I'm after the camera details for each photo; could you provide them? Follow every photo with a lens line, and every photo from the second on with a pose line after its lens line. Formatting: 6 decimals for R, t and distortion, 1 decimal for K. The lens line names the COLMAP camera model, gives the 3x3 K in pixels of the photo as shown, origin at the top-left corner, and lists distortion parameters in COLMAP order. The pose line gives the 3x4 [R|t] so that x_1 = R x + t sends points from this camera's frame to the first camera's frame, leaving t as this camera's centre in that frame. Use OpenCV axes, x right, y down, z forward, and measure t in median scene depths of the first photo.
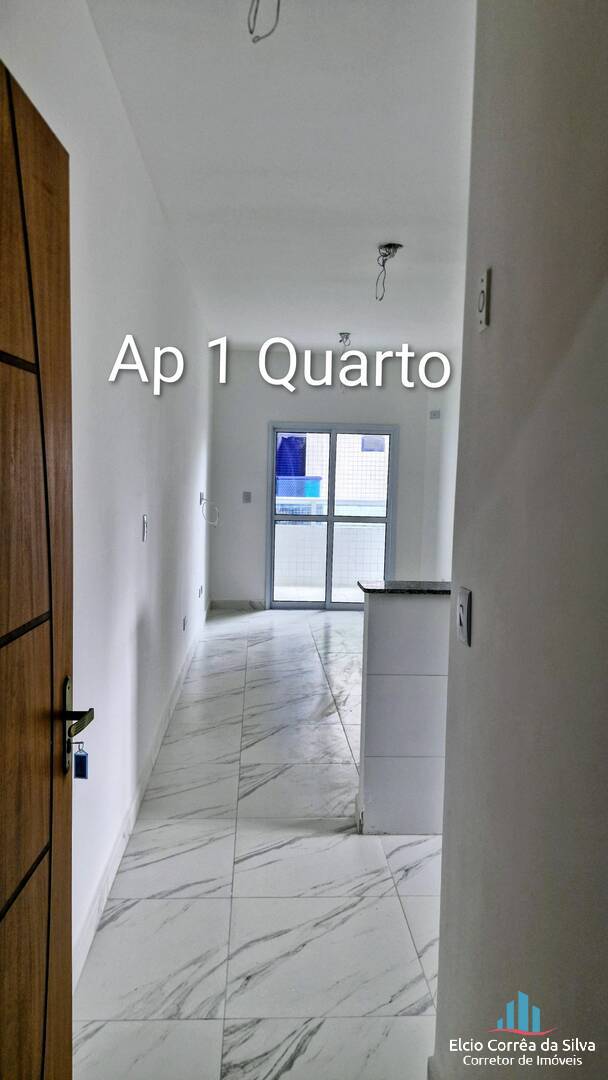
lens RADIAL K [[779.2, 0, 304.0], [0, 779.2, 540.0], [0, 0, 1]] dist [-0.002013, -0.001090]
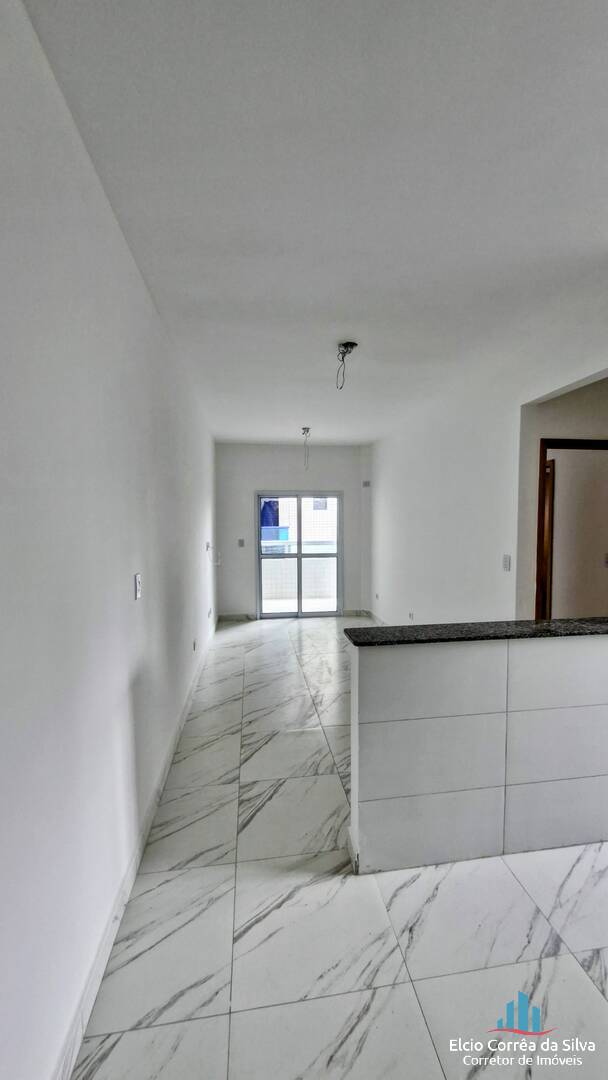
lens RADIAL K [[440.3, 0, 304.0], [0, 440.3, 540.0], [0, 0, 1]] dist [-0.001754, 0.008364]
pose [[0.997442, -0.034585, 0.062564, -0.010711], [0.037451, 0.998274, -0.045230, -0.024725], [-0.060891, 0.047458, 0.997016, 0.225992]]
